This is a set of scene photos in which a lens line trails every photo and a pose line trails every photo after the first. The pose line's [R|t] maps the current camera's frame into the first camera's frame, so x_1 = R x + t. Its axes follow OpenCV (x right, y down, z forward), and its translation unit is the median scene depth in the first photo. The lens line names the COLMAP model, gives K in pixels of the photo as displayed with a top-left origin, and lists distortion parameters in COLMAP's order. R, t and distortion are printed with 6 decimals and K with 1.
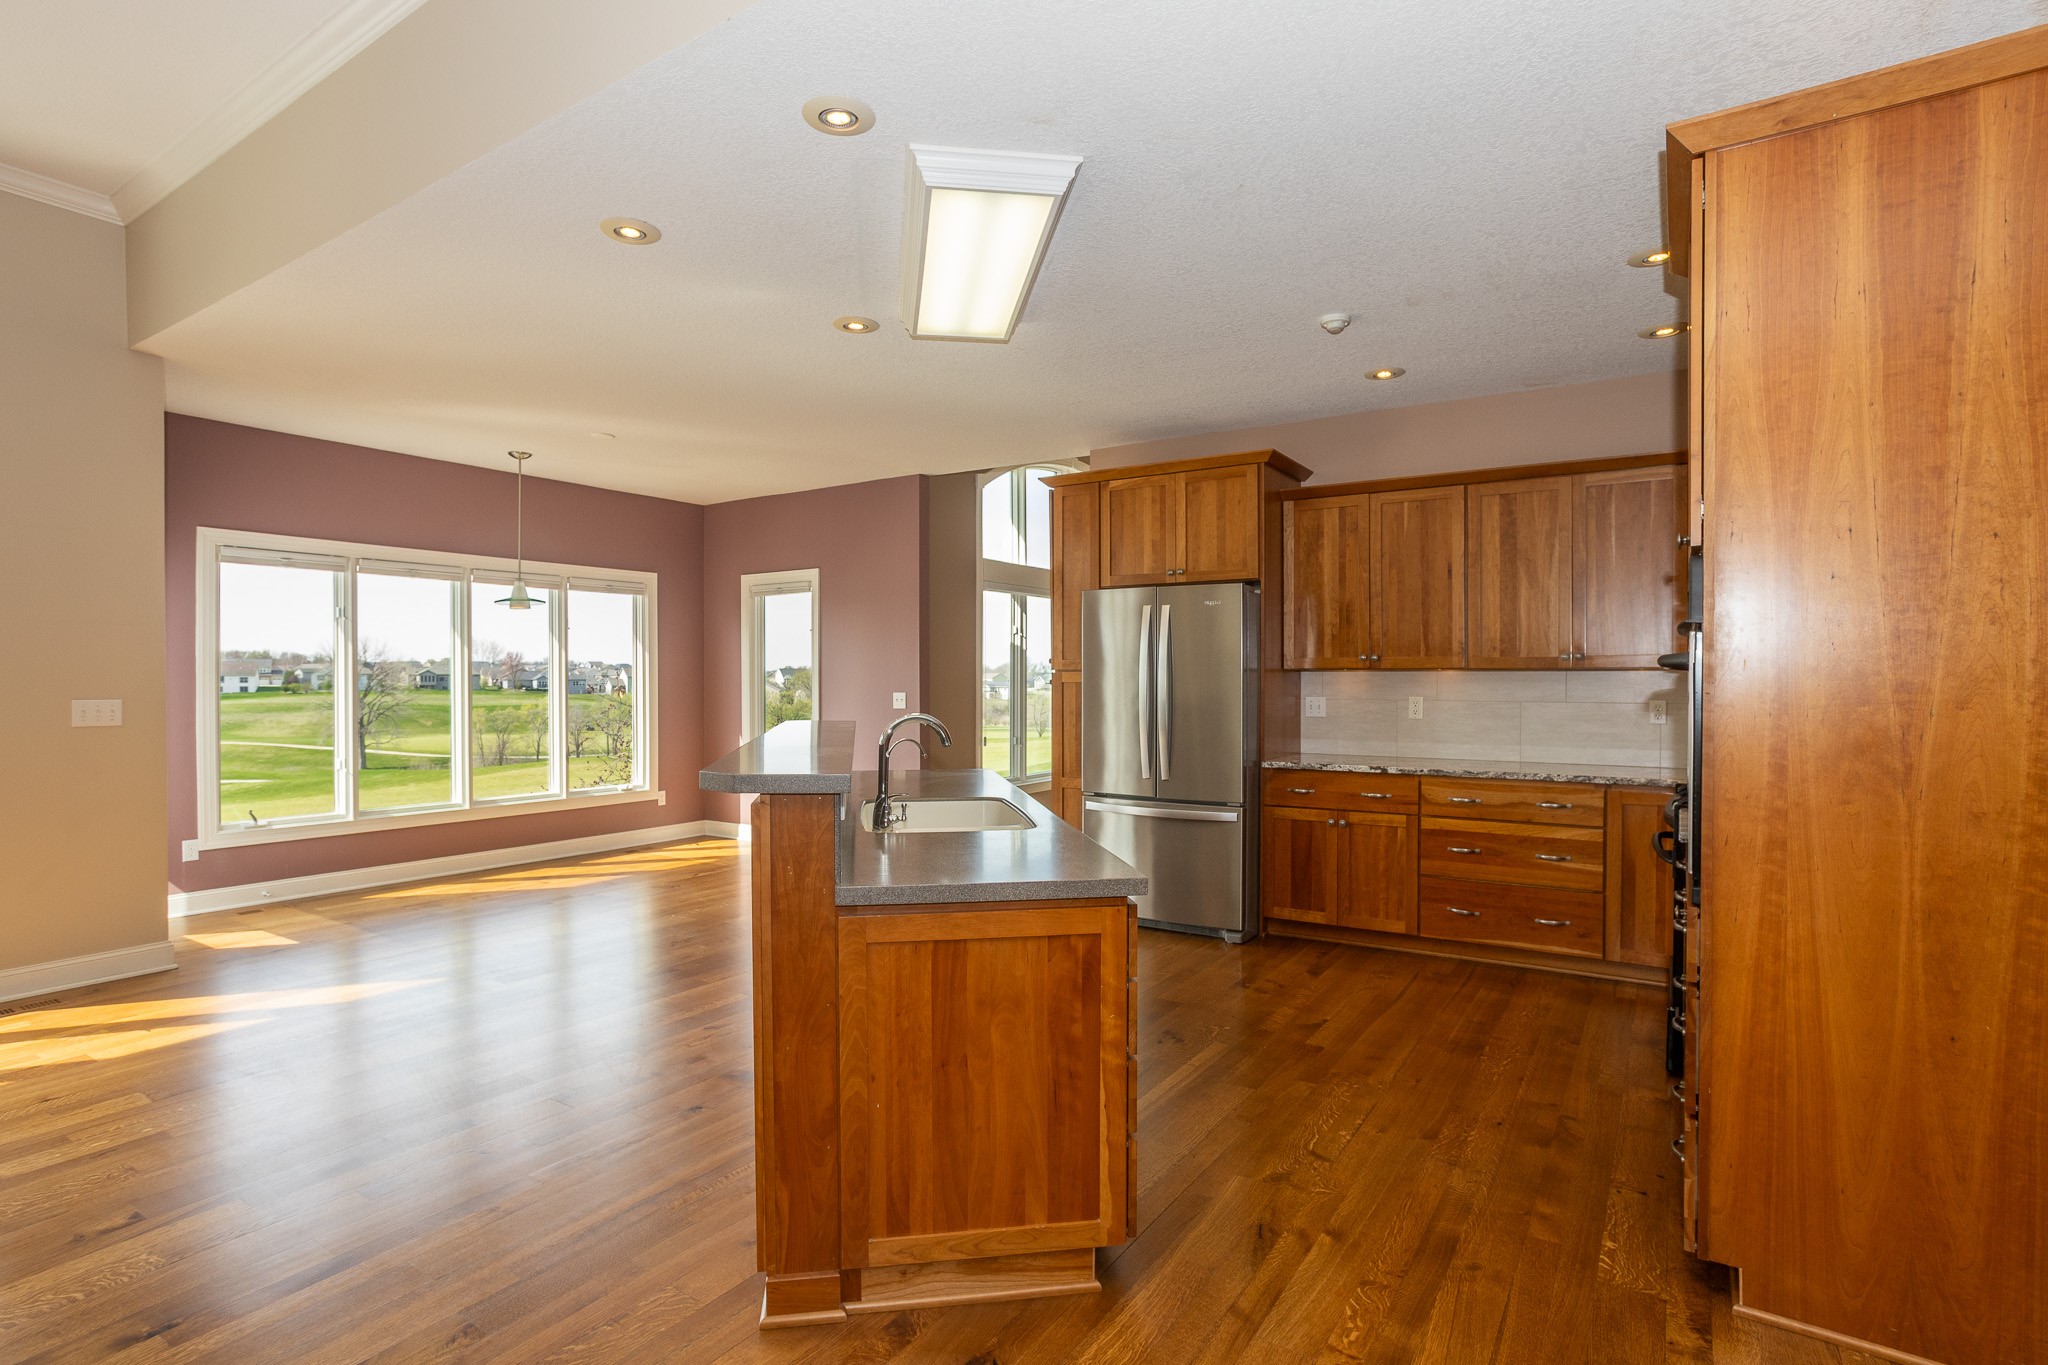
lens RADIAL K [[1016.5, 0, 1028.3], [0, 1016.5, 681.6], [0, 0, 1]] dist [-0.054411, 0.035630]
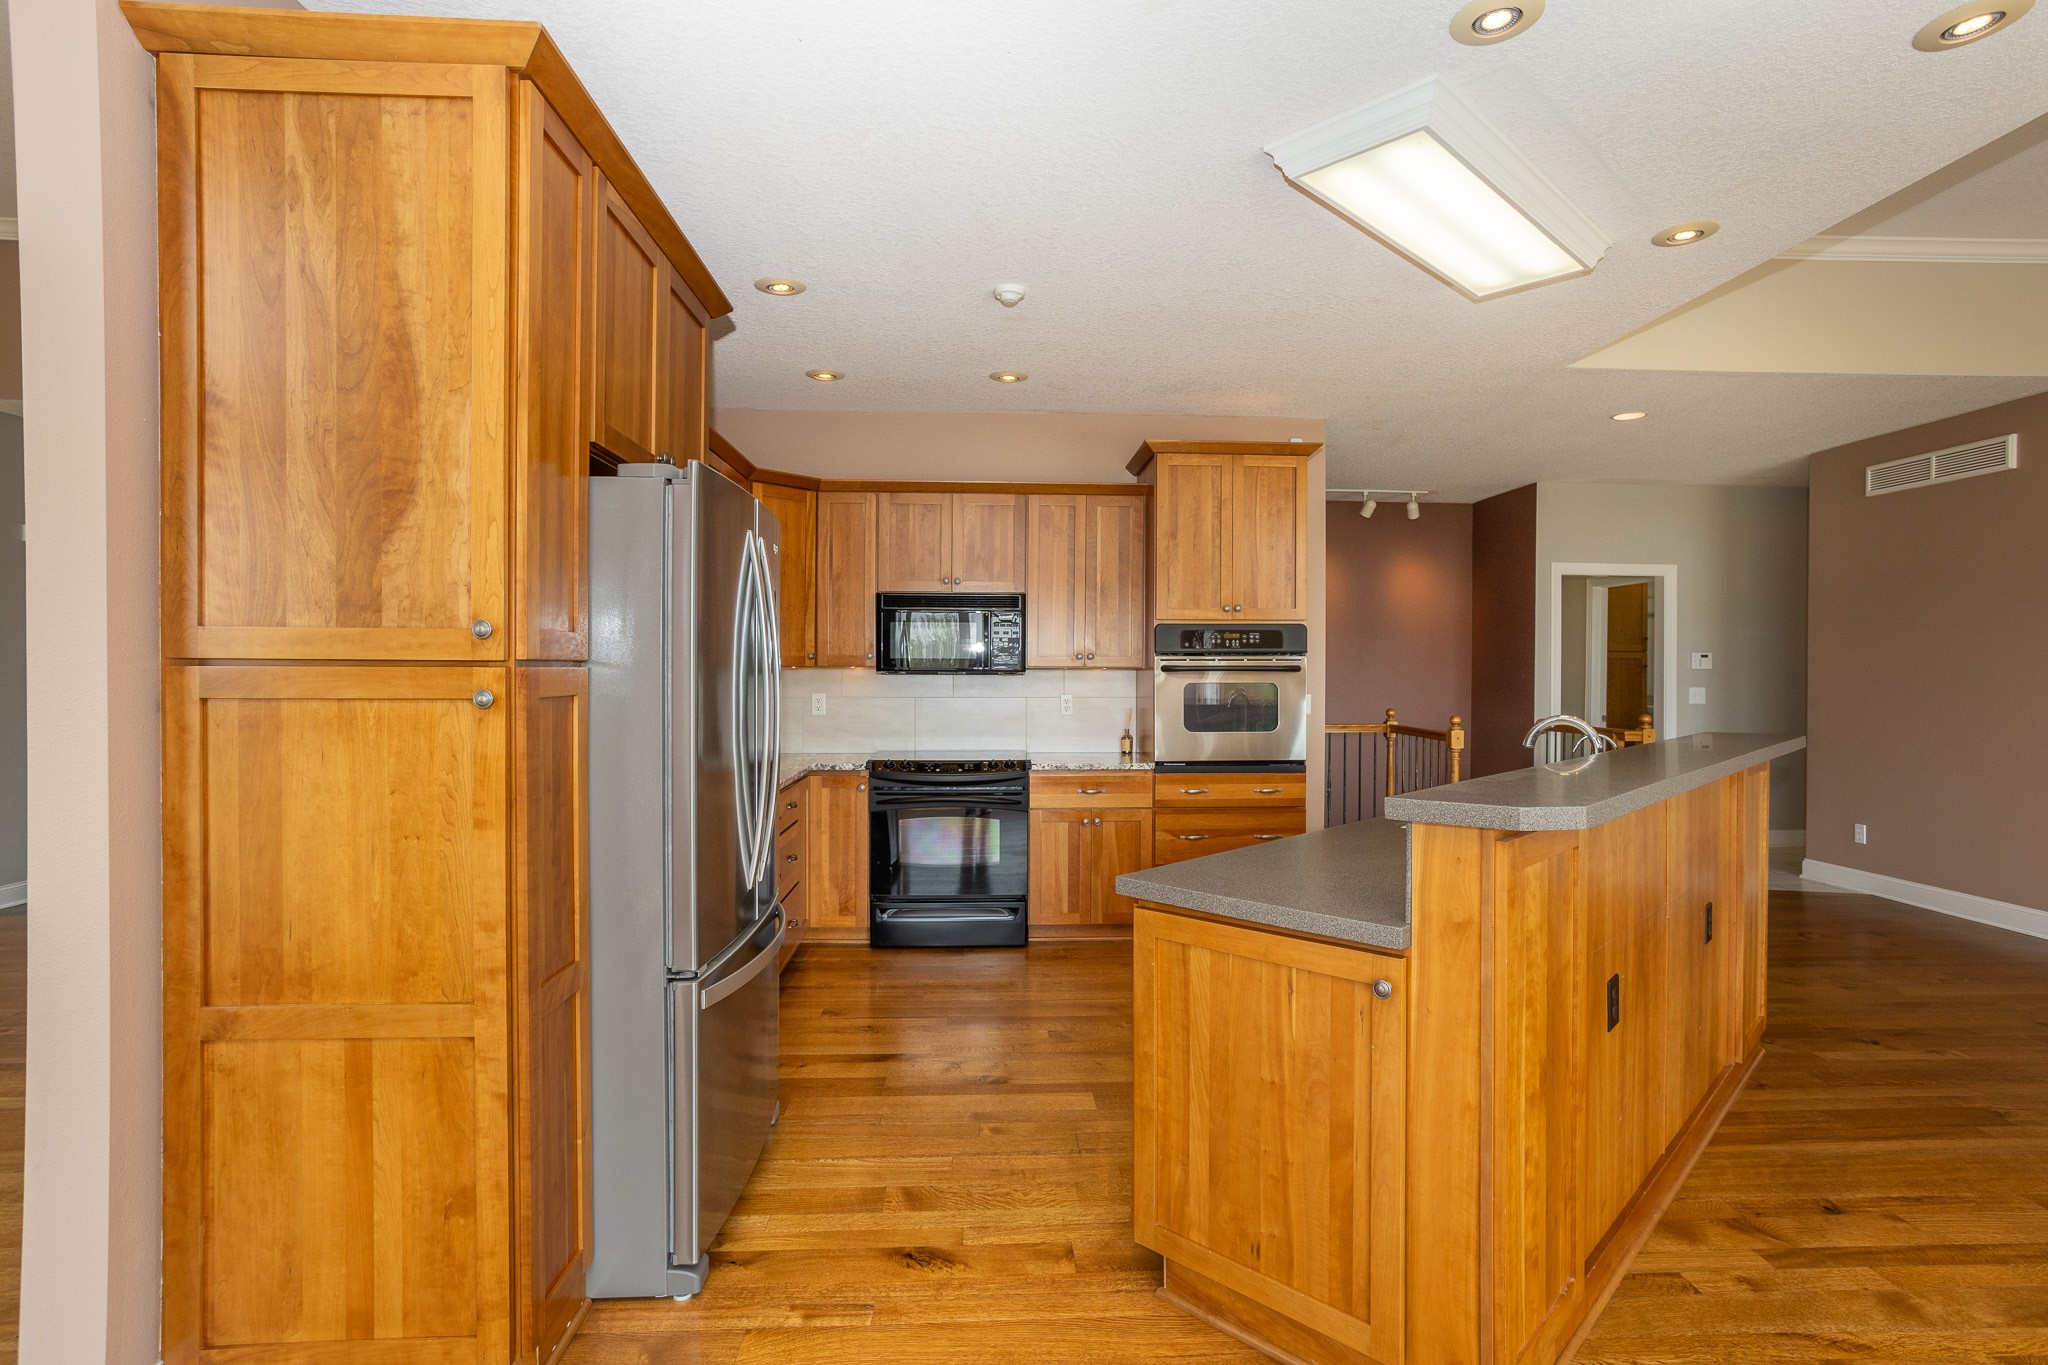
lens RADIAL K [[1016.5, 0, 1028.3], [0, 1016.5, 681.6], [0, 0, 1]] dist [-0.054411, 0.035630]
pose [[-0.590420, -0.010432, 0.807029, -0.363030], [0.001546, 0.999900, 0.014056, -0.010576], [-0.807095, 0.009547, -0.590345, 1.215471]]
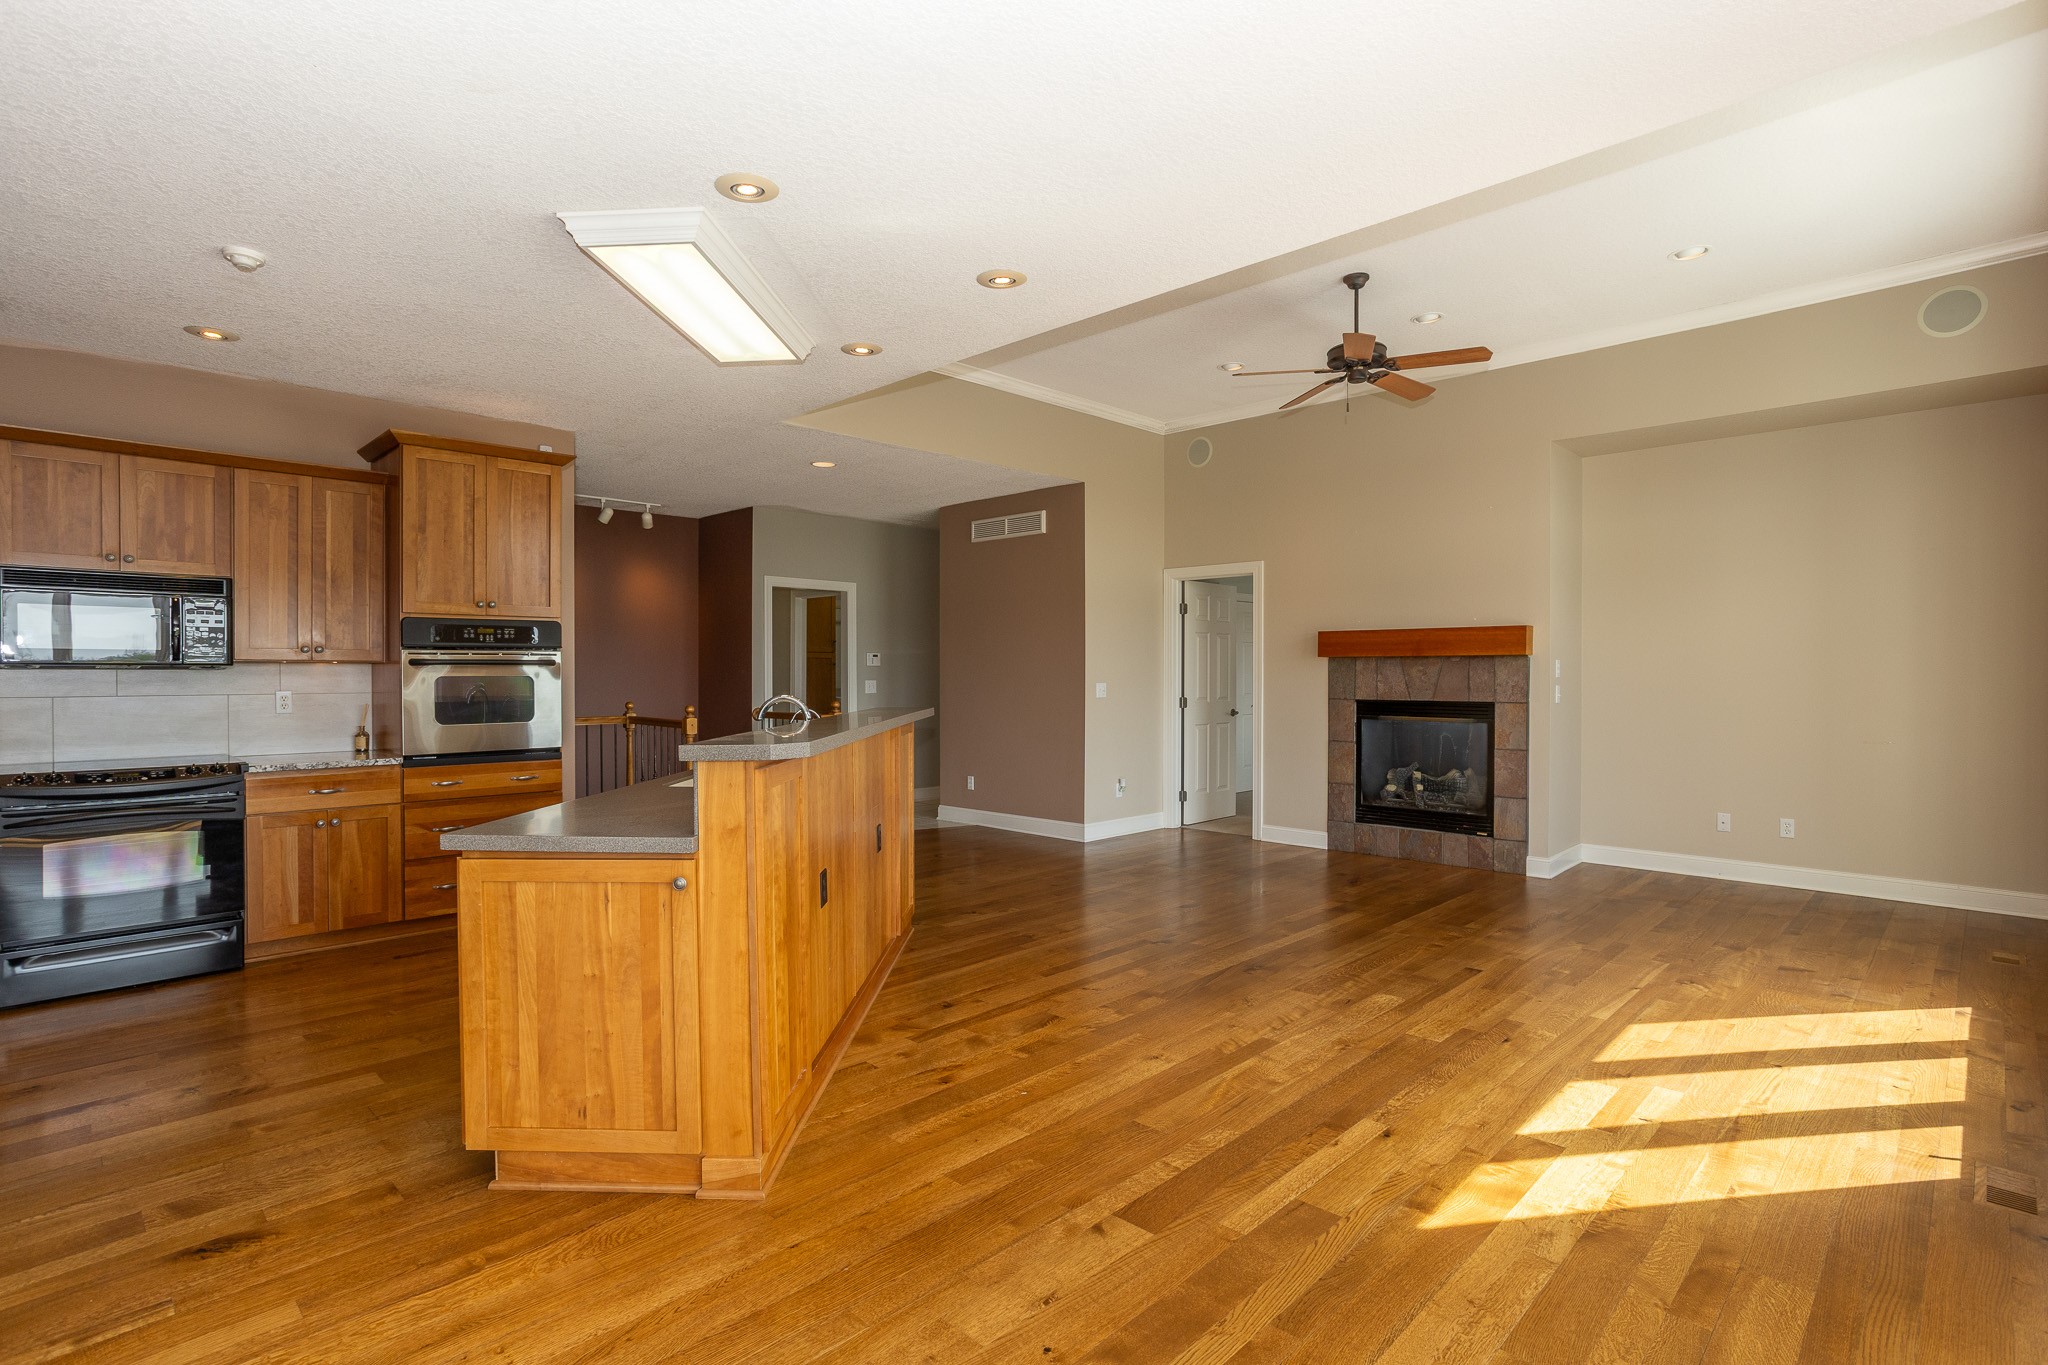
lens RADIAL K [[1012.7, 0, 1017.3], [0, 1012.7, 681.9], [0, 0, 1]] dist [-0.050126, 0.038210]
pose [[-0.978984, -0.001757, 0.203932, -0.412978], [0.001094, 0.999903, 0.013868, -0.002826], [-0.203936, 0.013800, -0.978887, 1.351148]]
